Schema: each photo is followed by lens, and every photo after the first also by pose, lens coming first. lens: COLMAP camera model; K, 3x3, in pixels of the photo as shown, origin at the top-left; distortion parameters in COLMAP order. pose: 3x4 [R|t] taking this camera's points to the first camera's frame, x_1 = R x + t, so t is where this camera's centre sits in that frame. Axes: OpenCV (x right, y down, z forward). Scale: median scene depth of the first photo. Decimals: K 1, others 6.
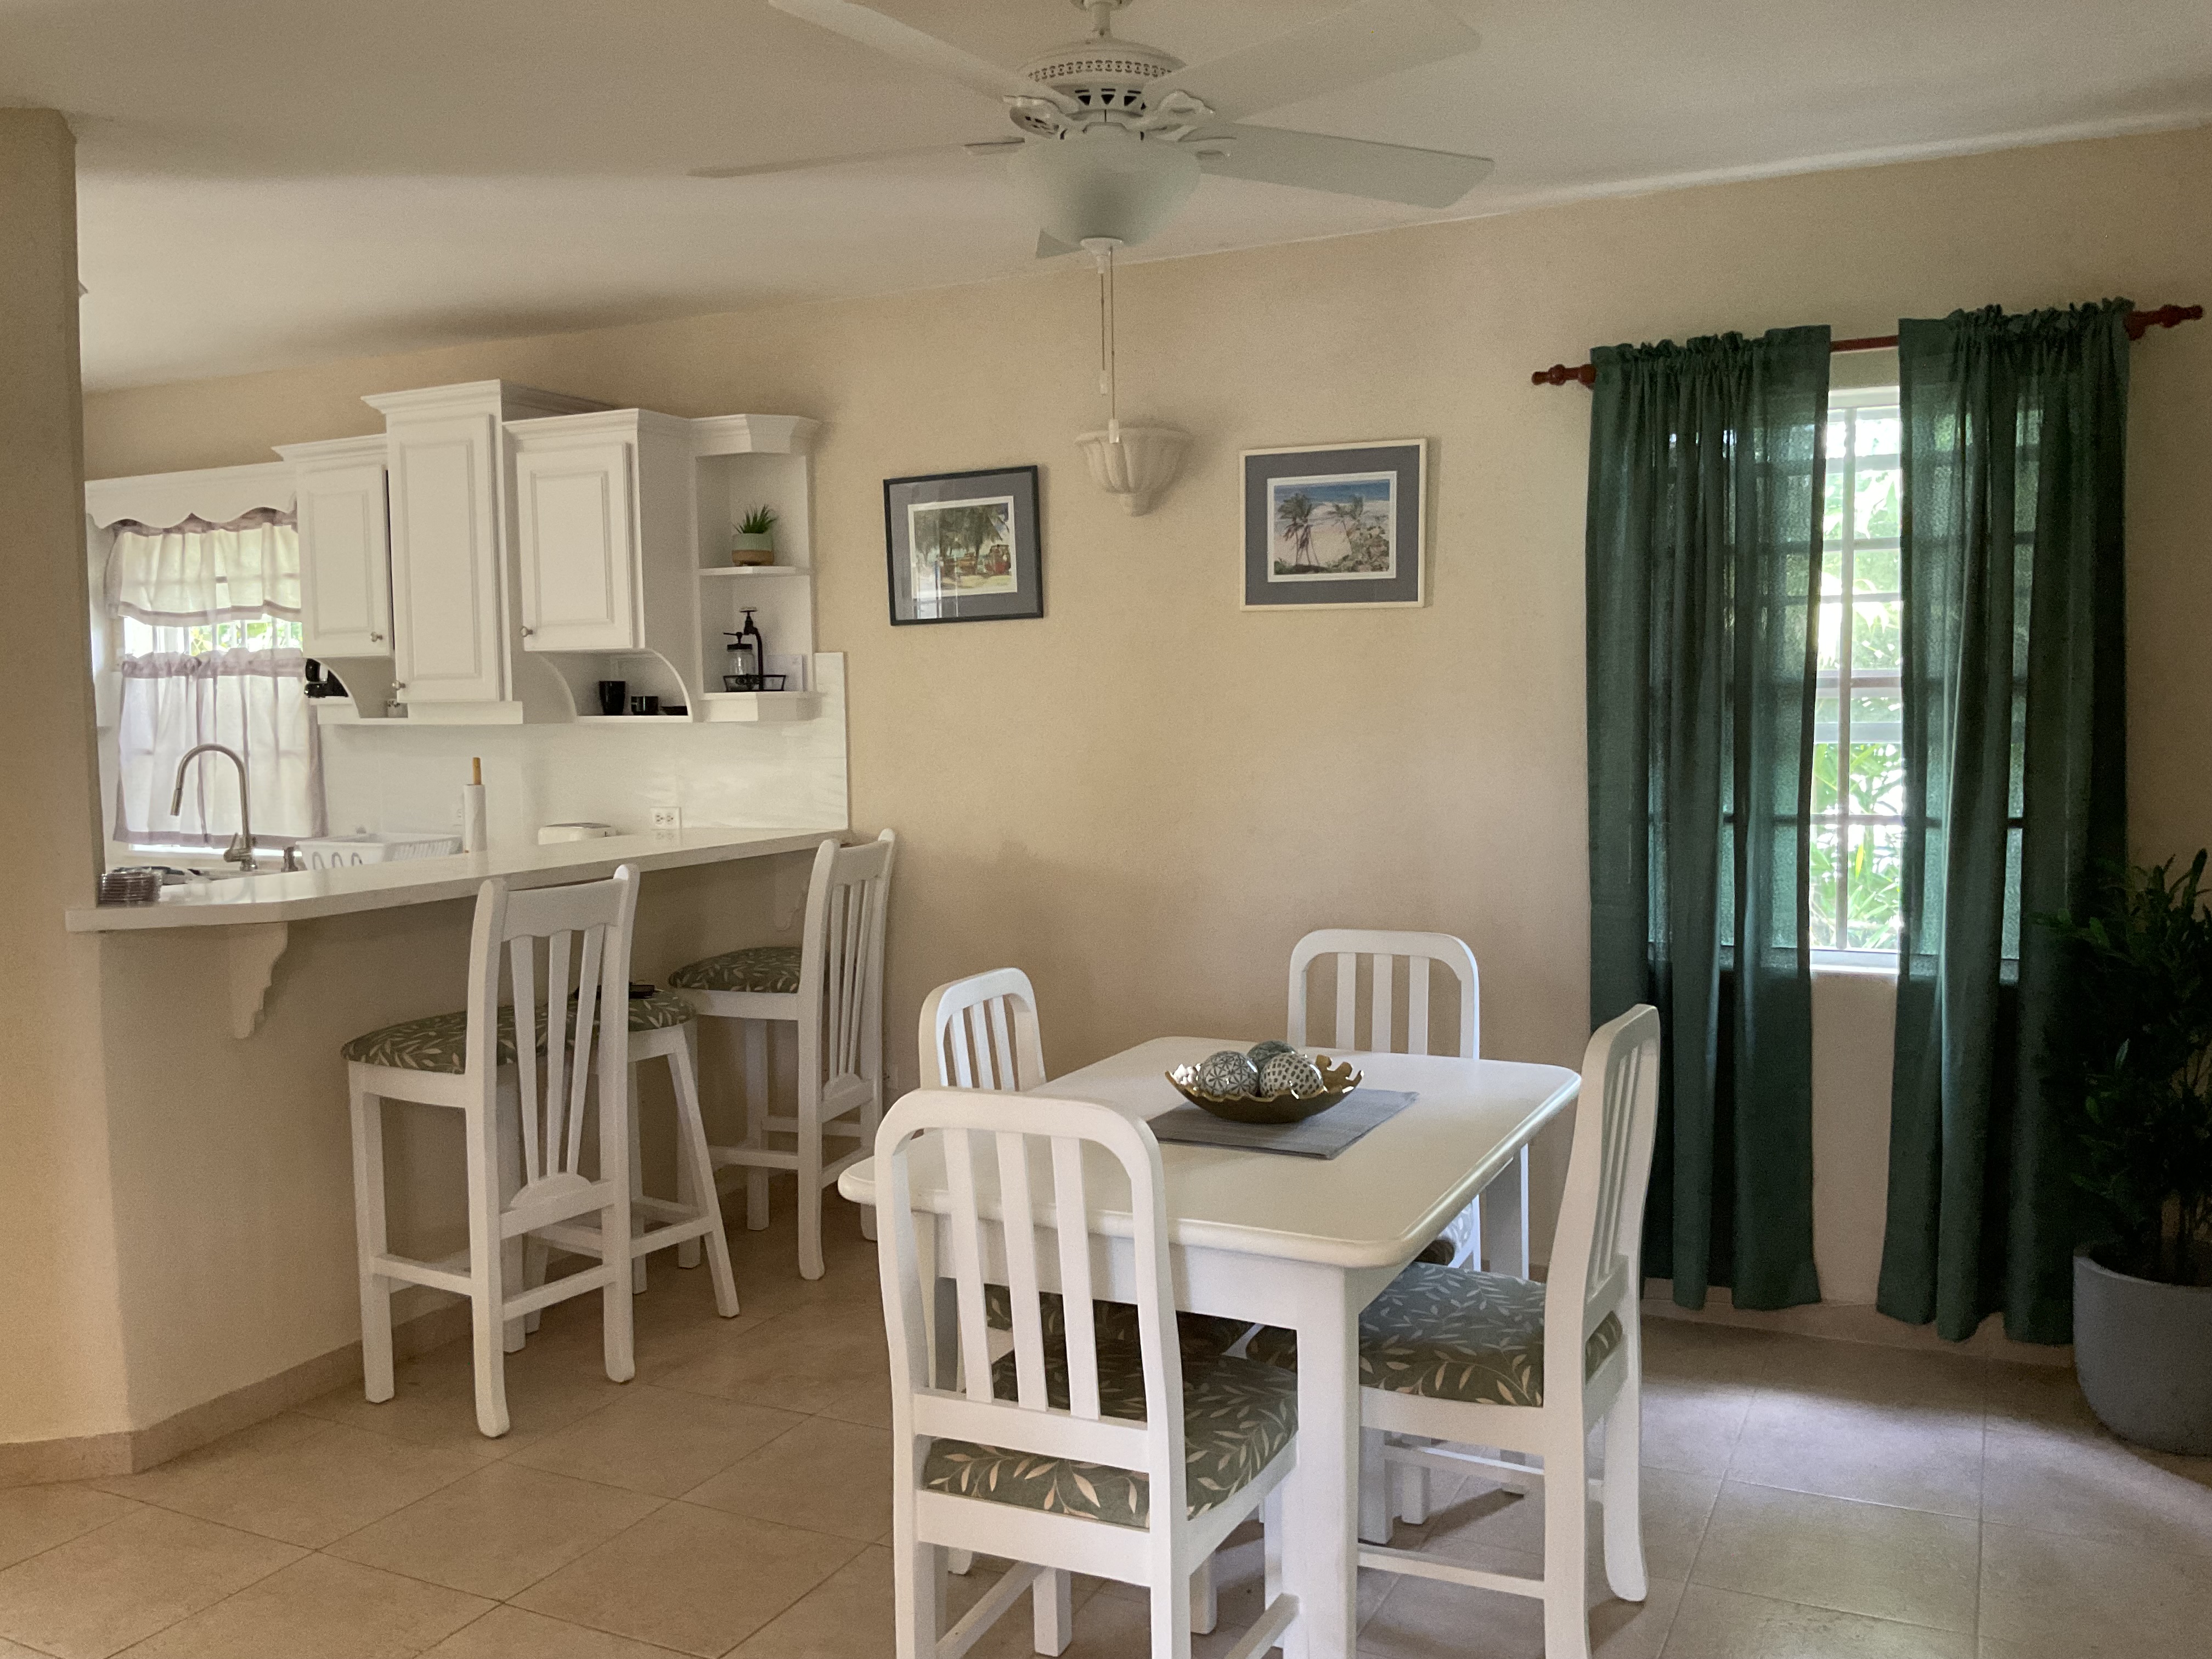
lens RADIAL K [[1859.0, 0, 1135.5], [0, 1859.0, 825.3], [0, 0, 1]] dist [0.088109, -0.166671]
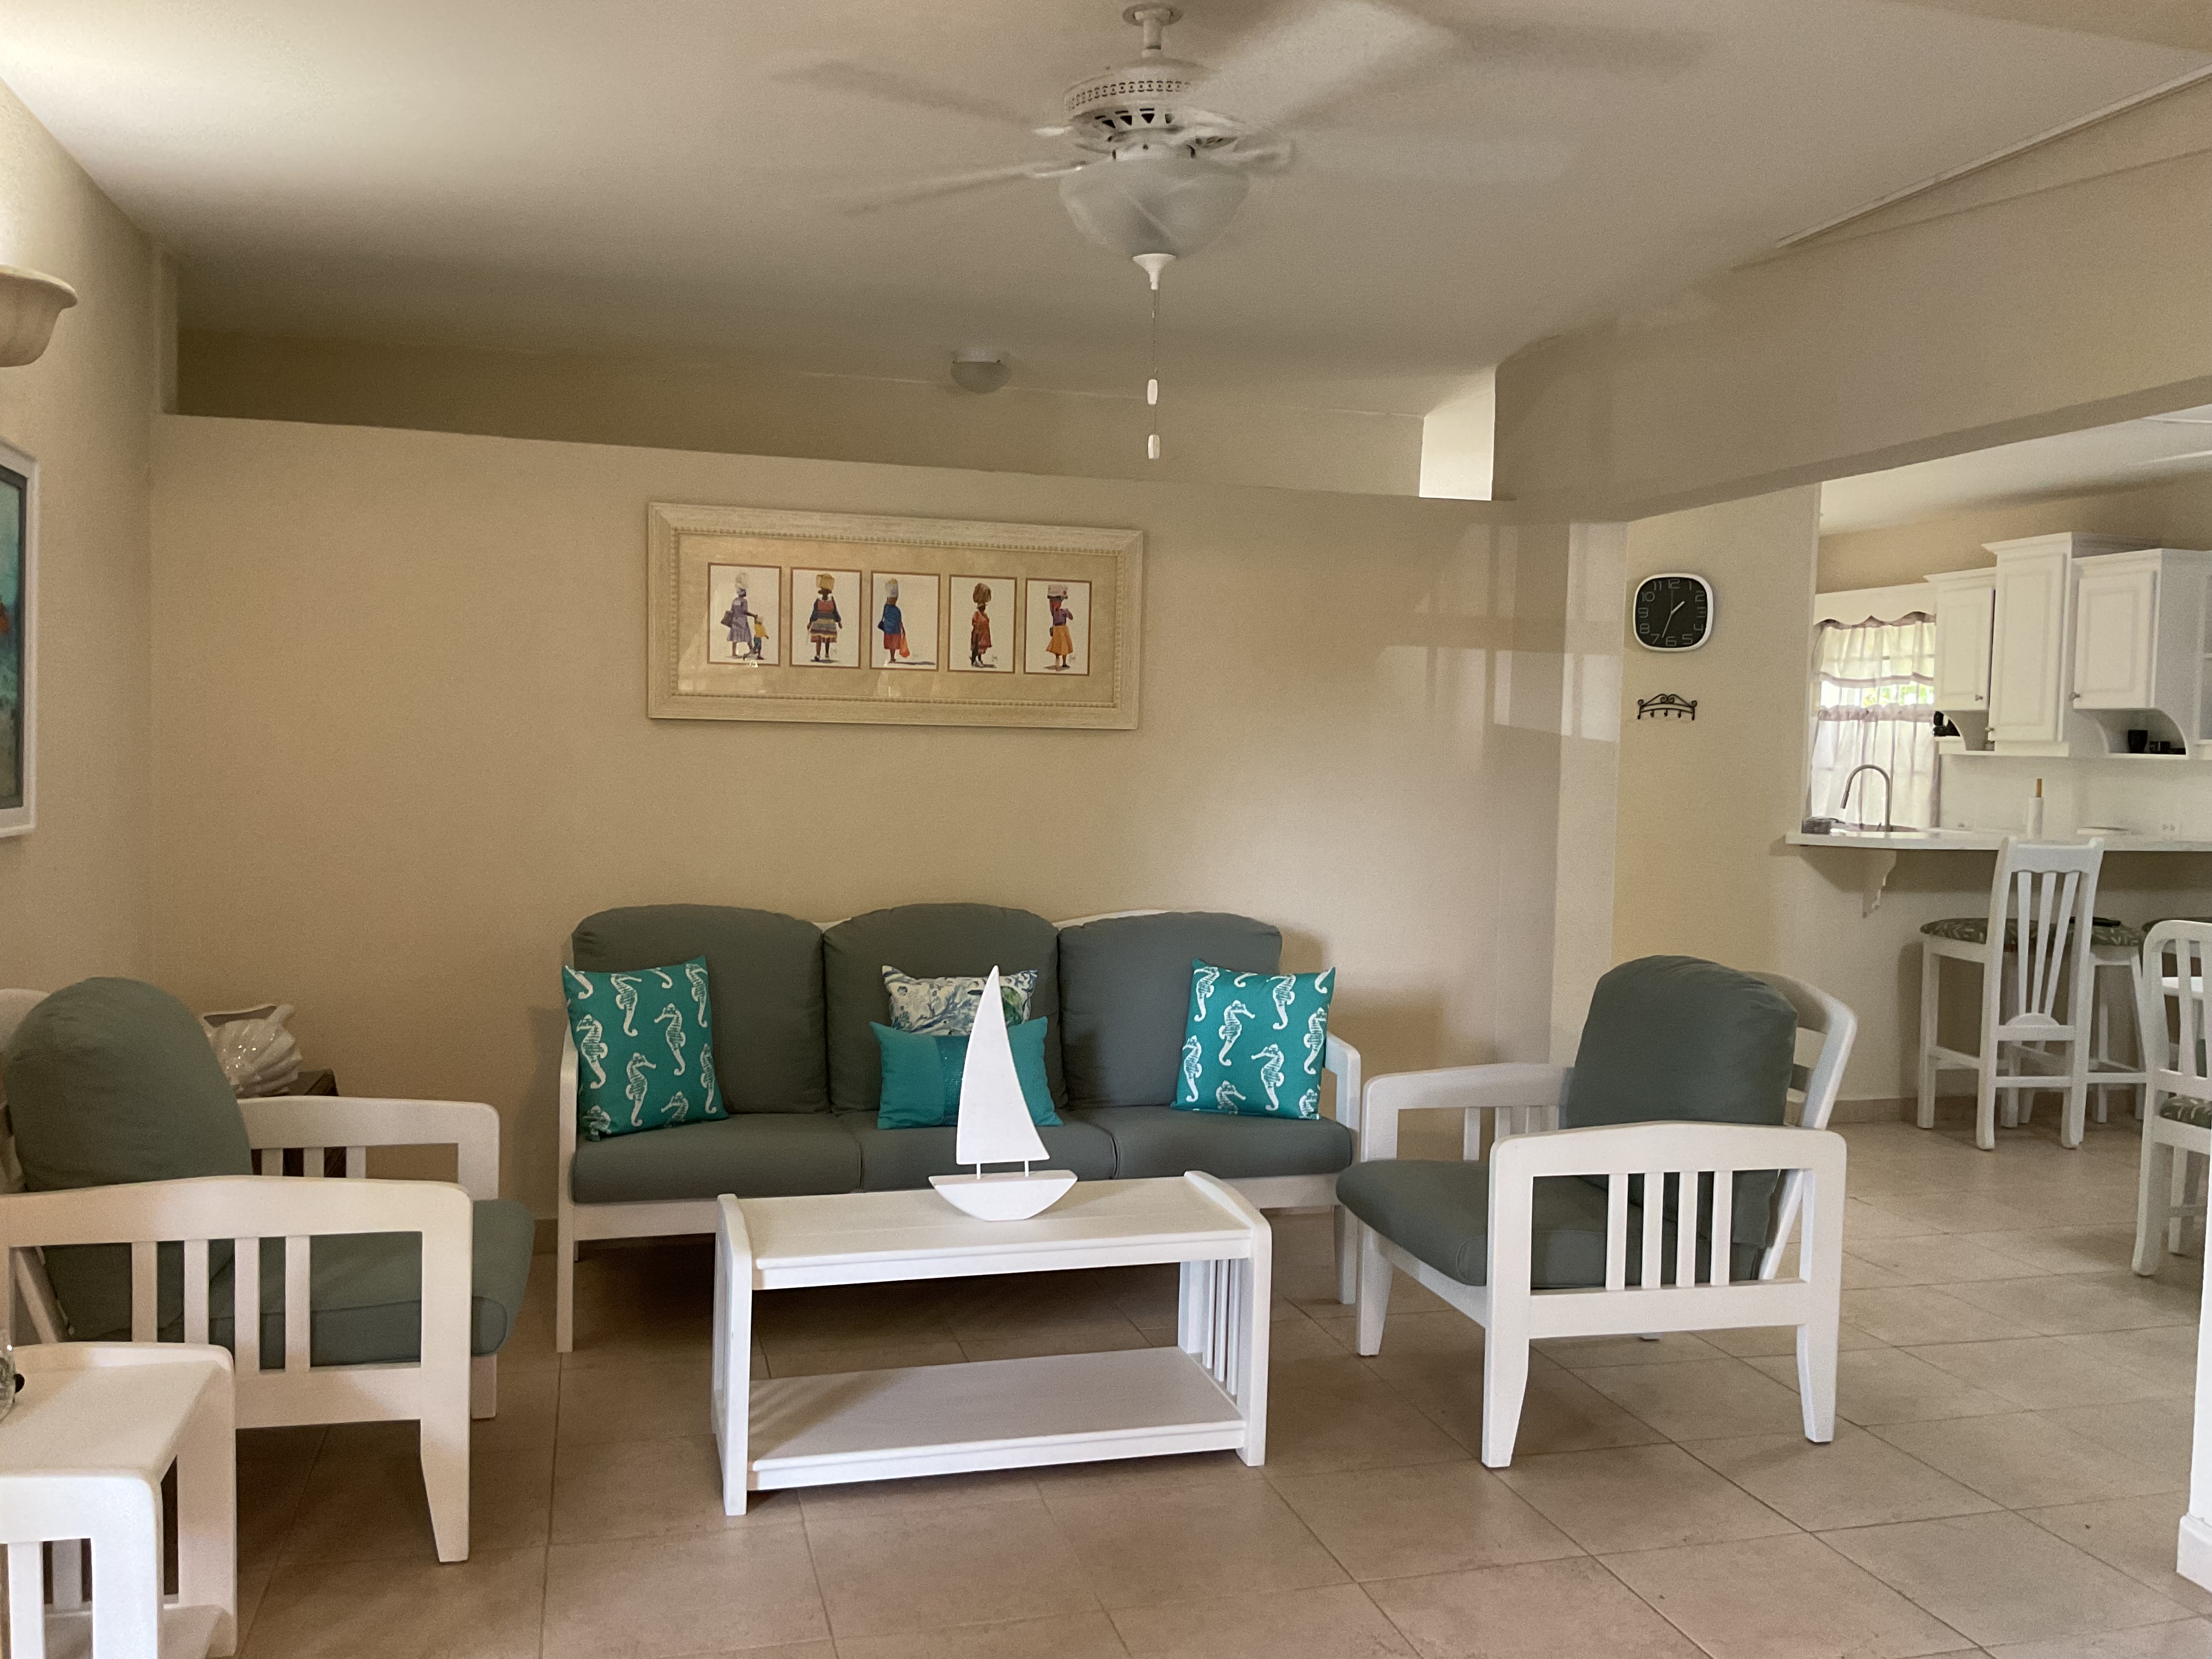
lens RADIAL K [[1859.0, 0, 1066.0], [0, 1859.0, 816.3], [0, 0, 1]] dist [0.088109, -0.166671]
pose [[0.646003, 0.061402, -0.760861, 0.306458], [-0.083650, 0.996451, 0.009392, 0.047304], [0.758737, 0.057579, 0.648847, -0.592413]]
